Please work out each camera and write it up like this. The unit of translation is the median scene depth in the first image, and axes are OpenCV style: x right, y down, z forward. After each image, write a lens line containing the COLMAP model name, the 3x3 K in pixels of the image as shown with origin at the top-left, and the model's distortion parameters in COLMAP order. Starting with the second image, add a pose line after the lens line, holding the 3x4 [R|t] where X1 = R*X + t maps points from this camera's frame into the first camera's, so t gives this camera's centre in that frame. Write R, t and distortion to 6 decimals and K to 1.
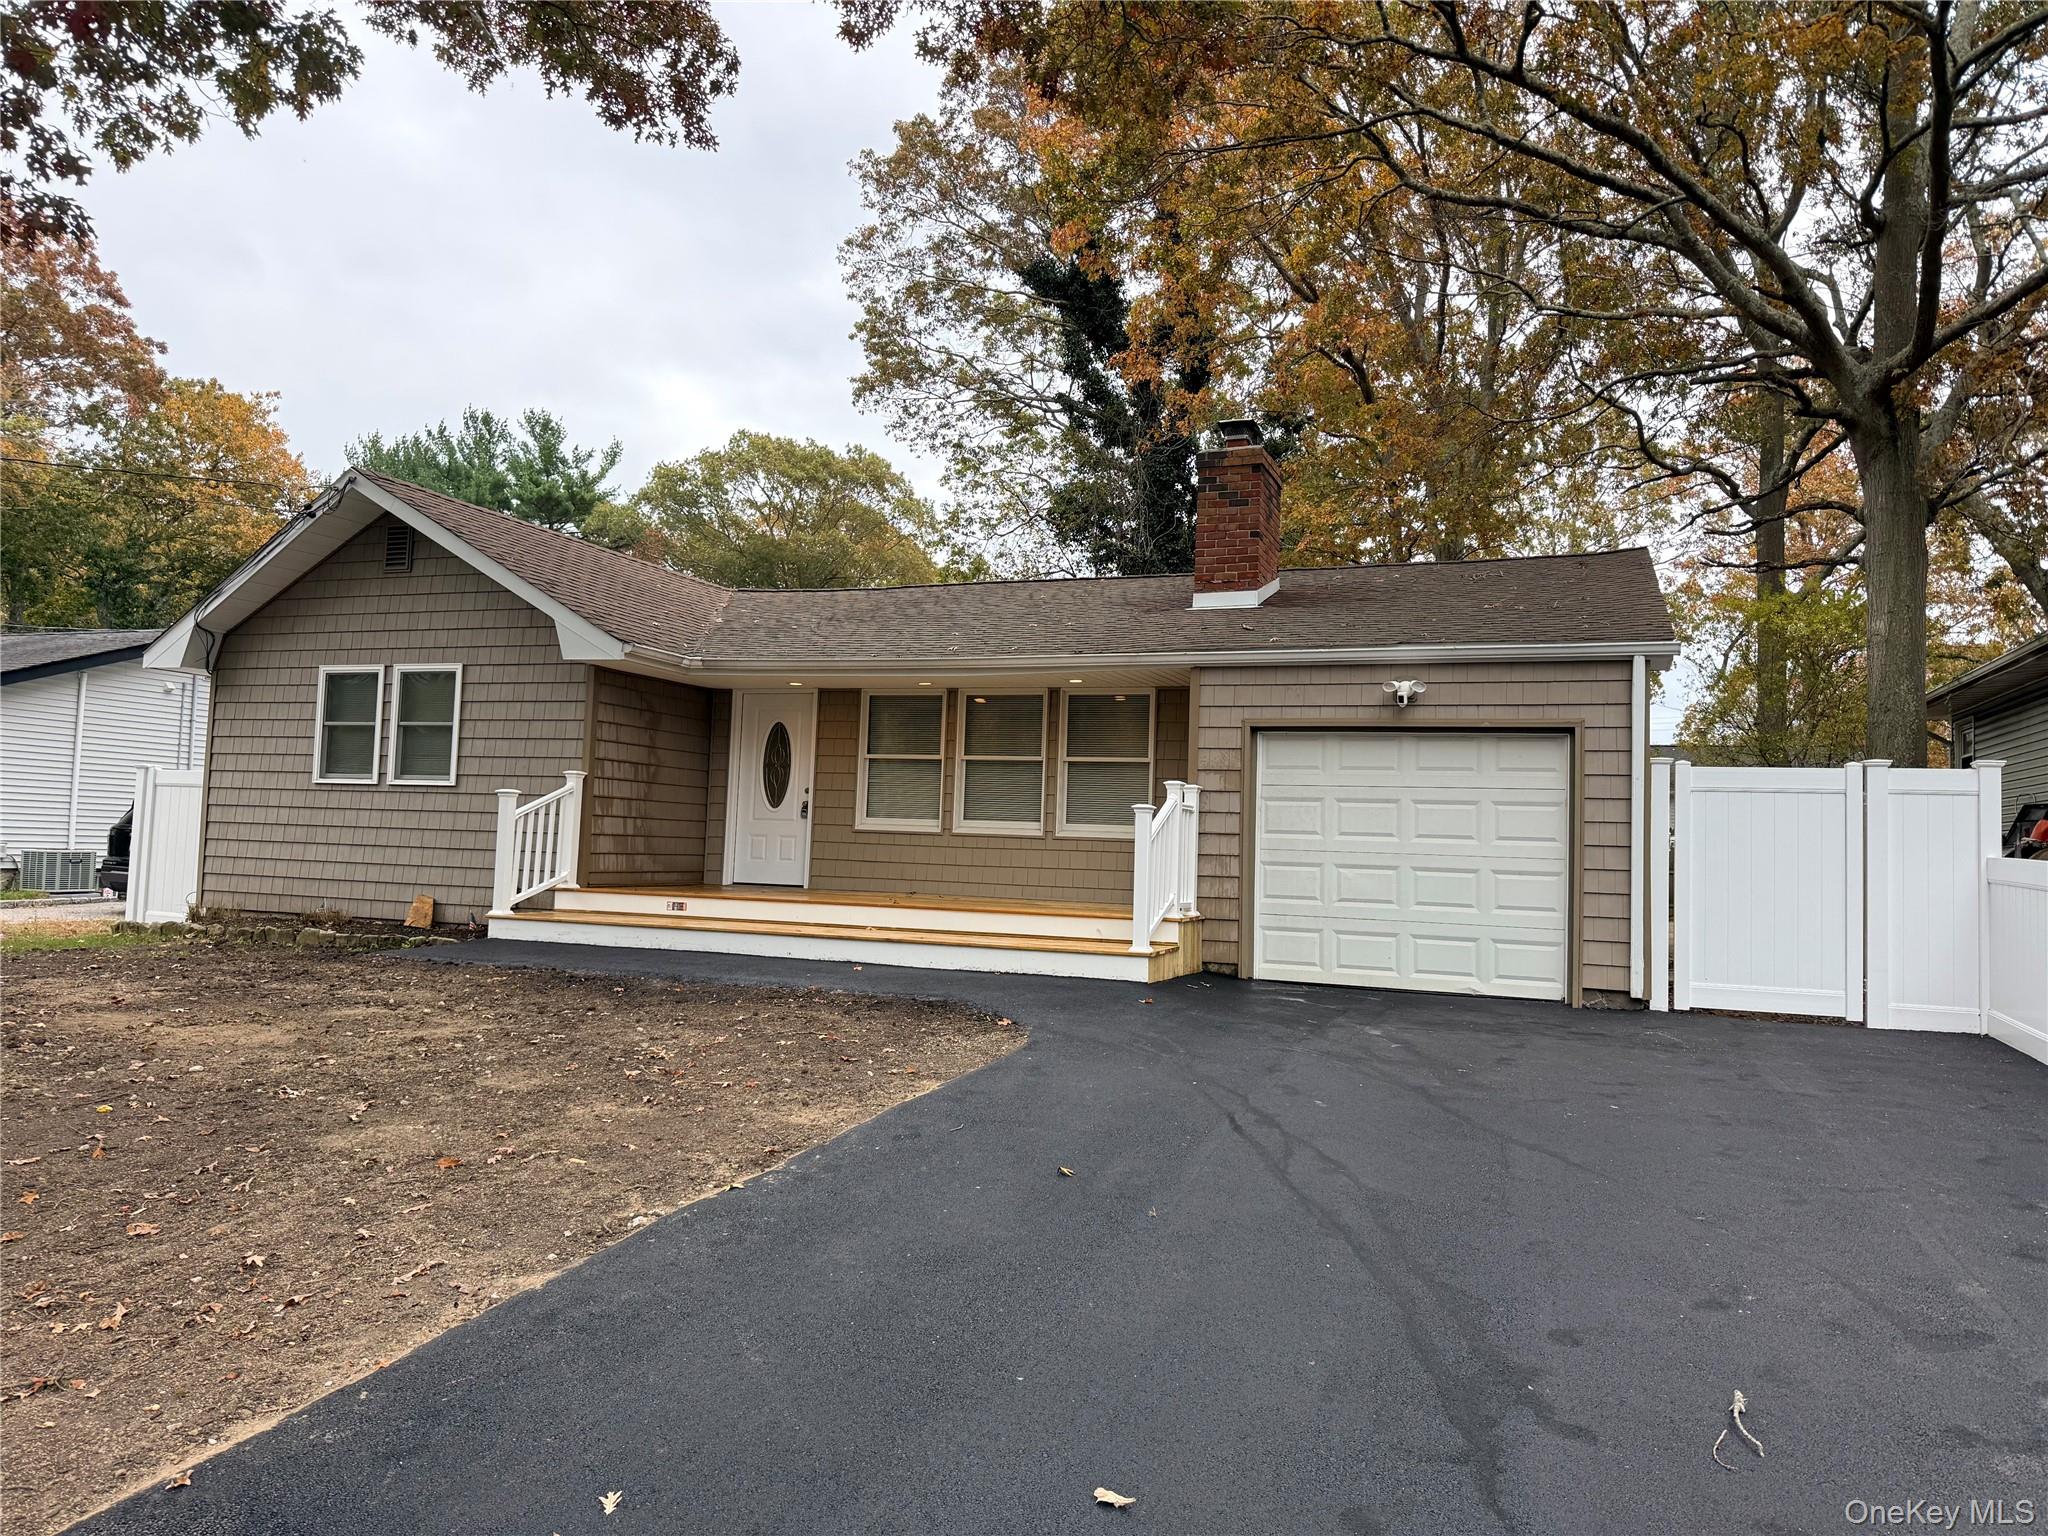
lens RADIAL K [[1432.4, 0, 1027.2], [0, 1432.4, 747.2], [0, 0, 1]] dist [0.062253, -0.076505]
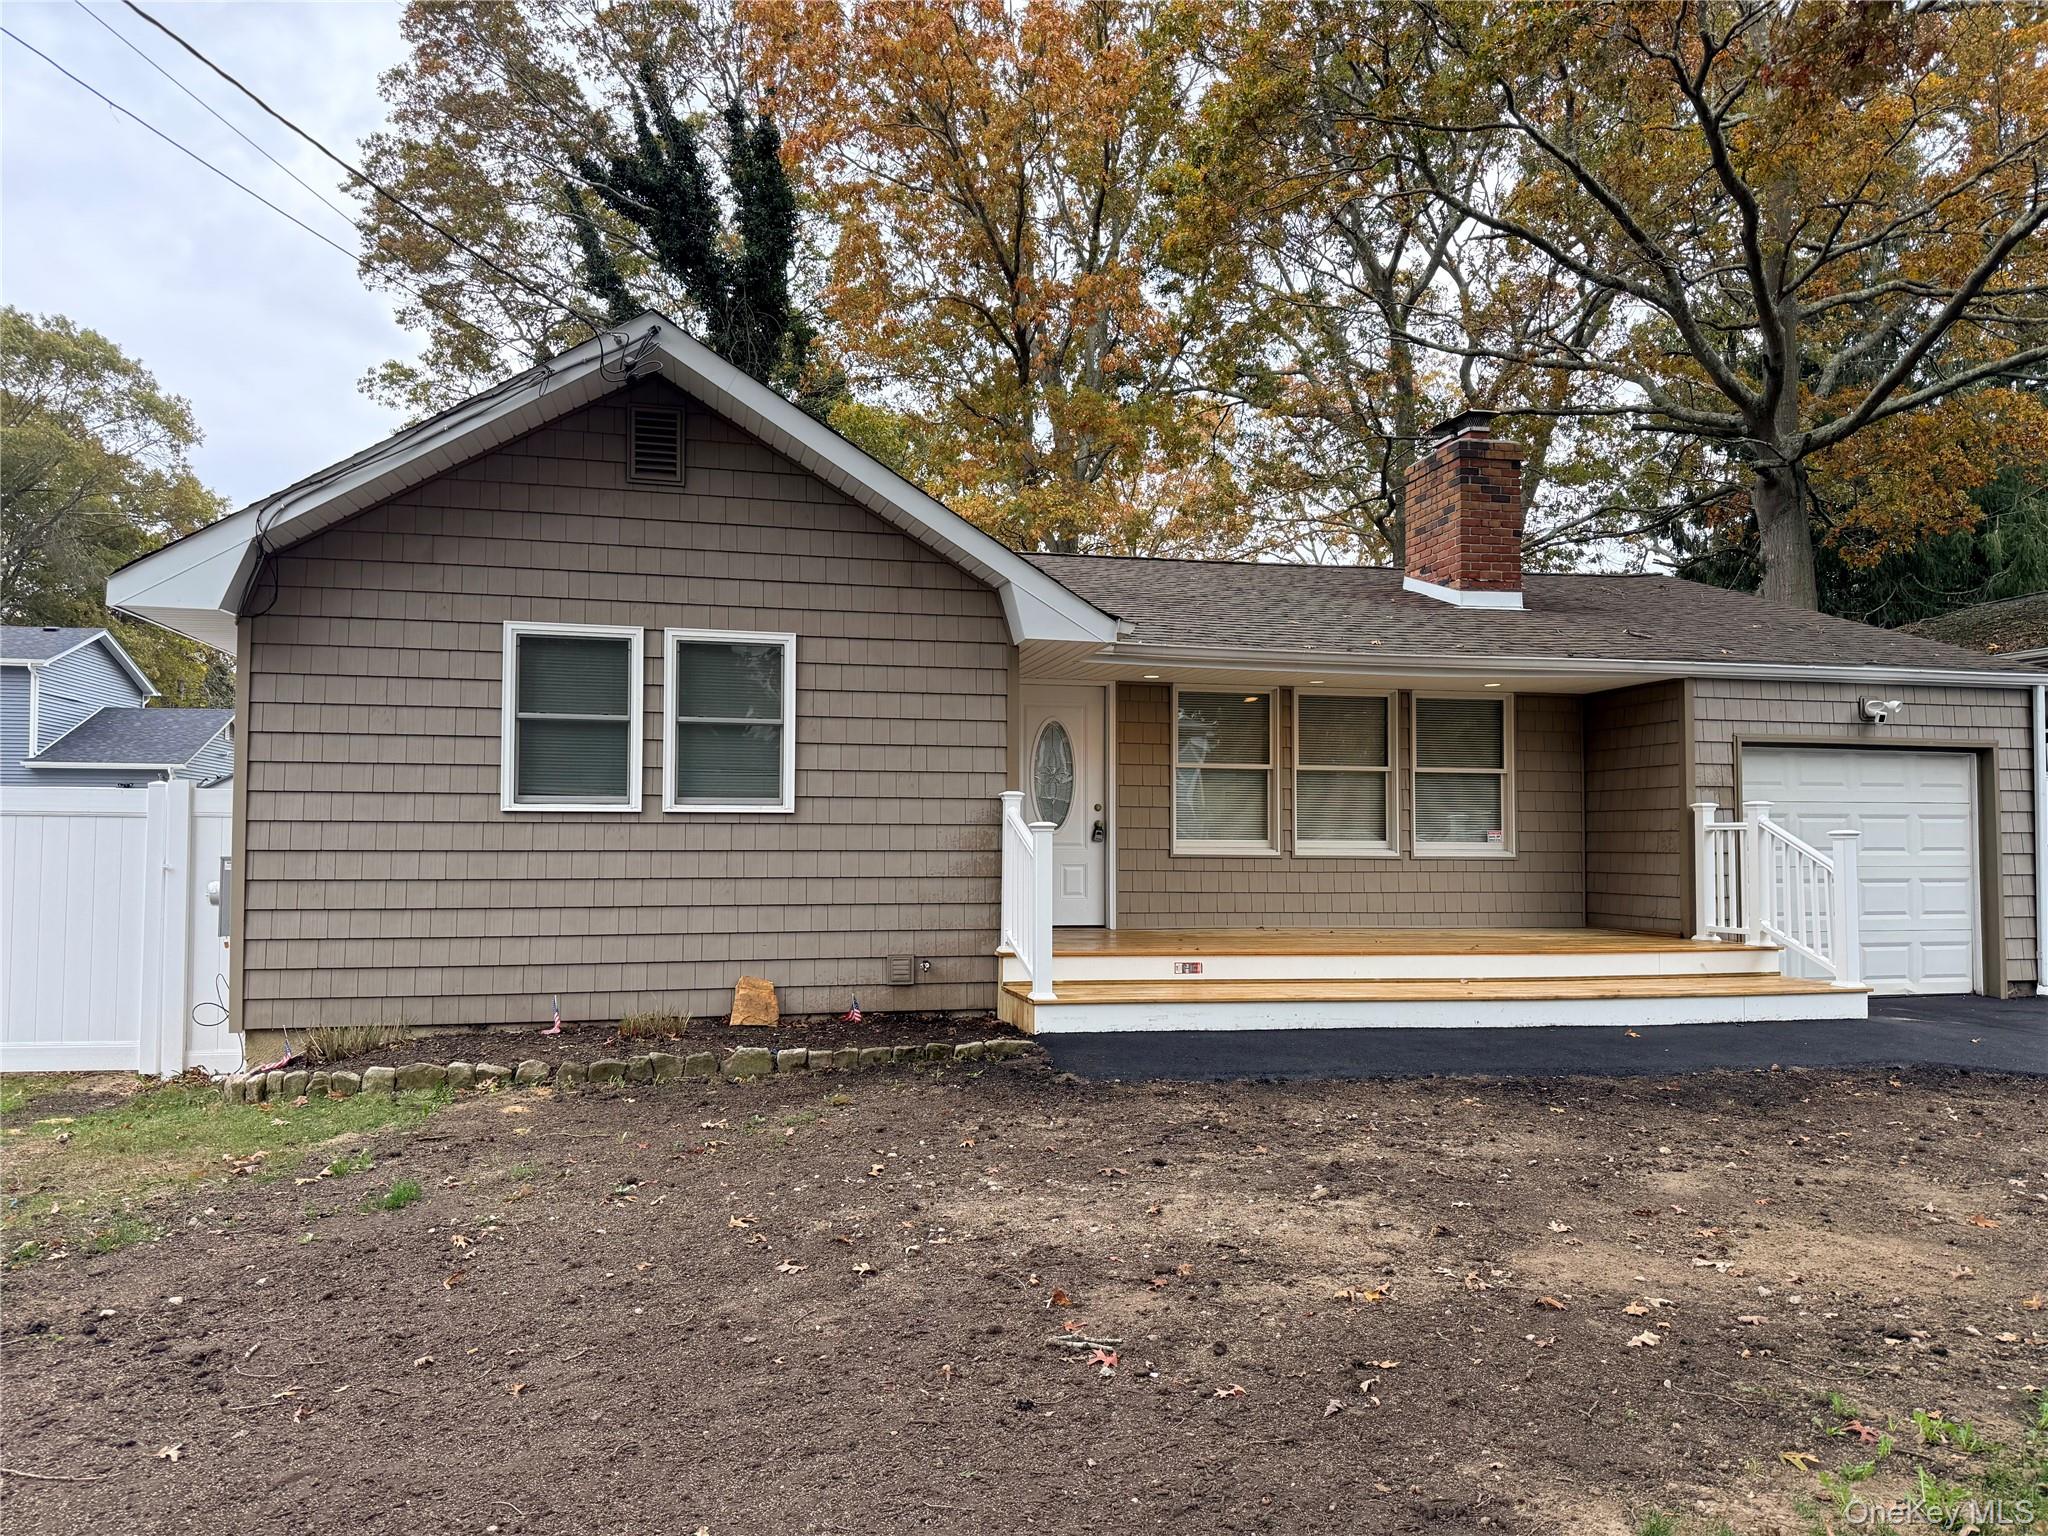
lens RADIAL K [[1438.0, 0, 989.6], [0, 1438.0, 770.5], [0, 0, 1]] dist [0.185174, -0.286051]
pose [[0.834623, -0.004597, 0.550803, -0.680267], [-0.014454, 0.999438, 0.030243, -0.014889], [-0.550633, -0.033203, 0.834087, 0.373133]]
